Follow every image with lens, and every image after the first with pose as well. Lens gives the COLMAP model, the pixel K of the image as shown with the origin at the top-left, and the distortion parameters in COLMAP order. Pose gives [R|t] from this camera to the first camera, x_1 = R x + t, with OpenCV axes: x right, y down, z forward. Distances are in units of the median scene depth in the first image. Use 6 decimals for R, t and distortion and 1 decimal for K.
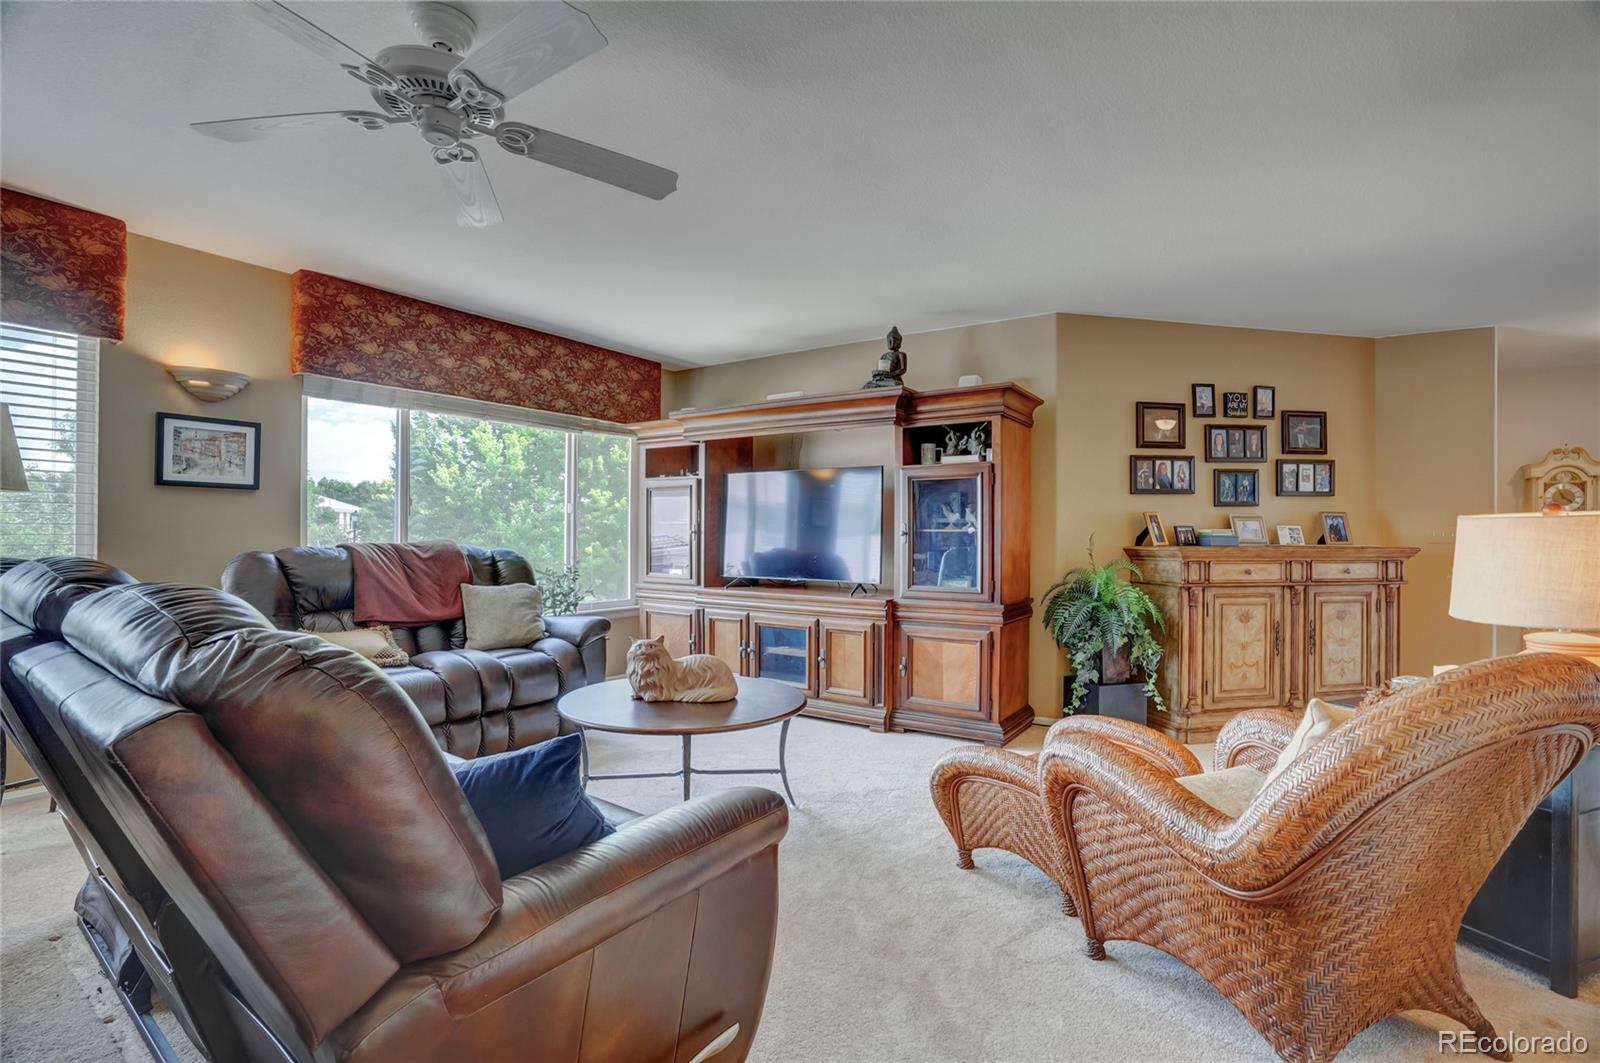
lens RADIAL K [[737.5, 0, 800.0], [0, 737.5, 531.5], [0, 0, 1]] dist [-0.069769, 0.023445]
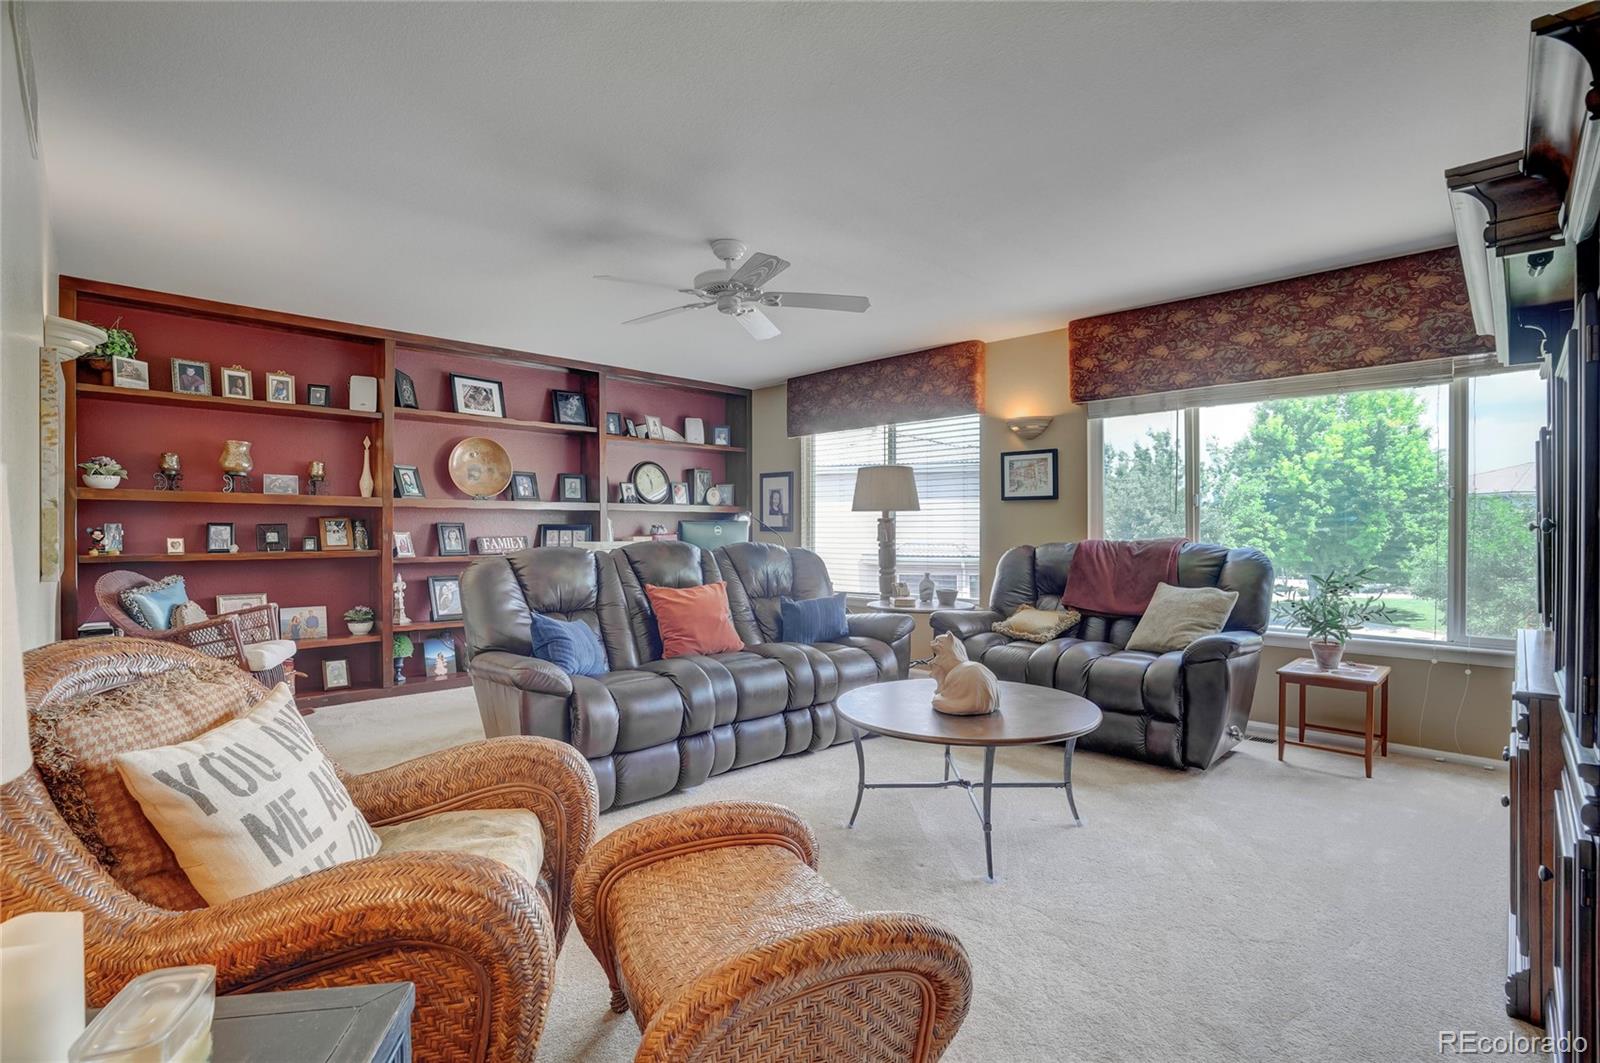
lens RADIAL K [[737.5, 0, 800.0], [0, 737.5, 531.5], [0, 0, 1]] dist [-0.069769, 0.023445]
pose [[-0.190838, -0.020199, -0.981414, 0.657990], [-0.012388, 0.999758, -0.018168, 0.031861], [0.981543, 0.008691, -0.191042, 0.796457]]
